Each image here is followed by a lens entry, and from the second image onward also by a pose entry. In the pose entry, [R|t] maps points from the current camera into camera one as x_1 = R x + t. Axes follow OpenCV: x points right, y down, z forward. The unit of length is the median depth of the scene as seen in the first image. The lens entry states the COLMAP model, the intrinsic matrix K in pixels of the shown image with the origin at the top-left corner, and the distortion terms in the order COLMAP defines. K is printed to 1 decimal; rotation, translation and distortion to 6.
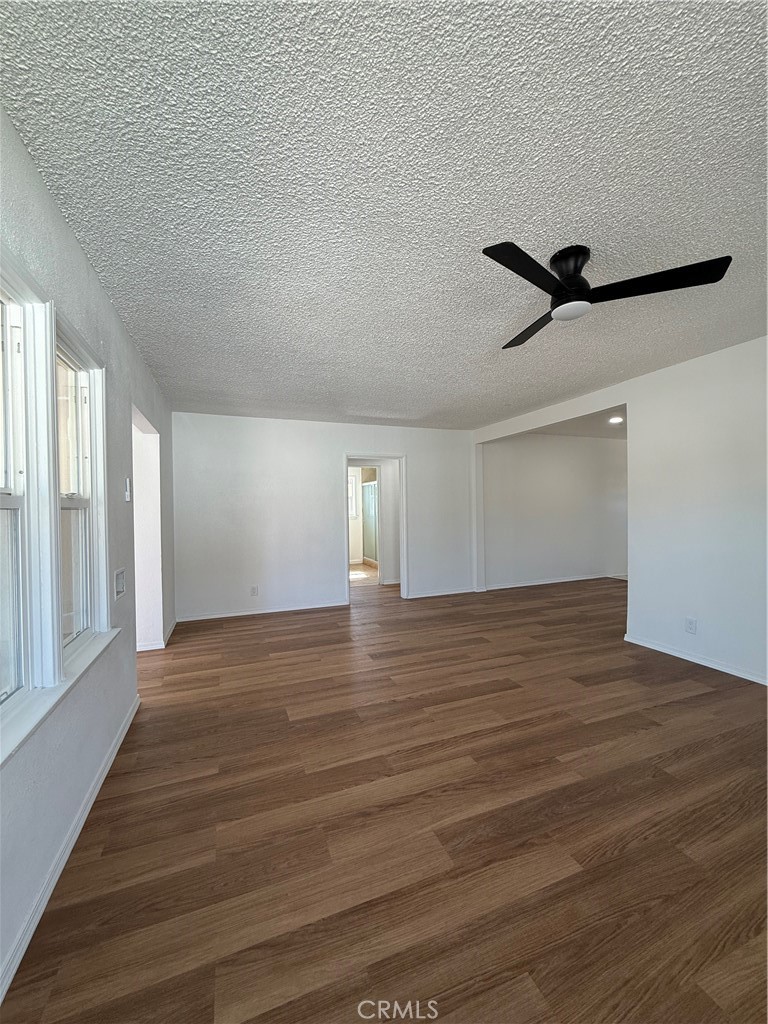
lens RADIAL K [[408.7, 0, 383.5], [0, 408.7, 508.5], [0, 0, 1]] dist [0.001695, 0.000489]
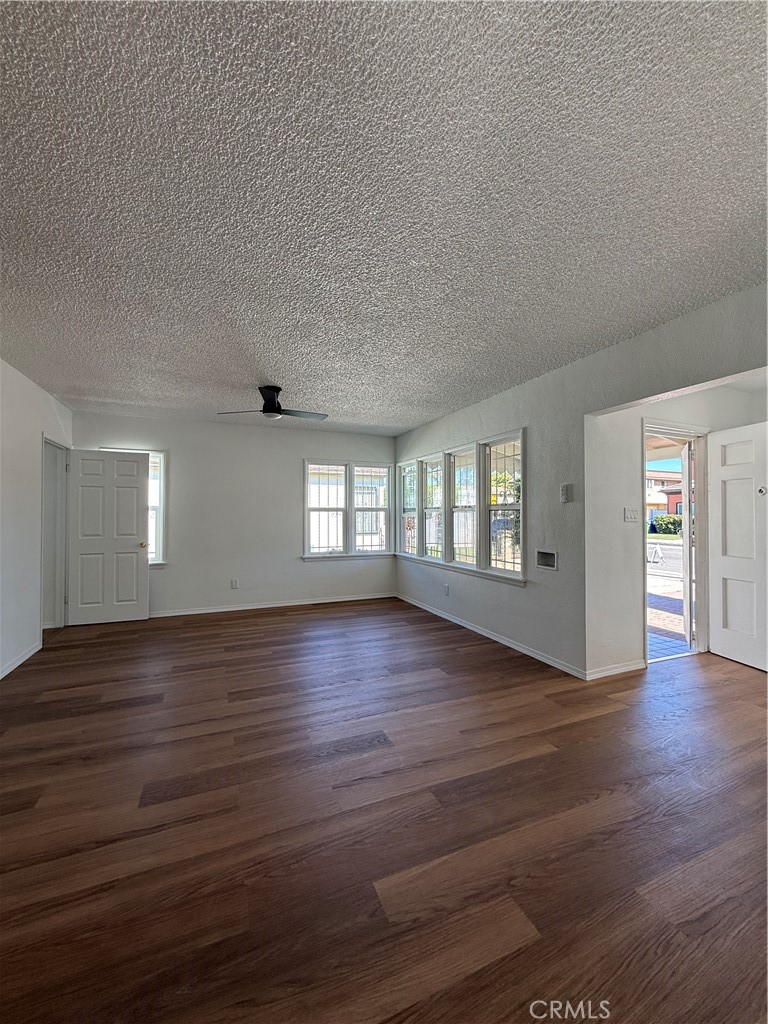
lens RADIAL K [[408.7, 0, 383.5], [0, 408.7, 508.5], [0, 0, 1]] dist [0.001695, 0.000489]
pose [[-0.999298, 0.017269, -0.033258, -0.010905], [0.017835, 0.999700, -0.016796, 0.010576], [0.032958, -0.017378, -0.999306, 1.820876]]
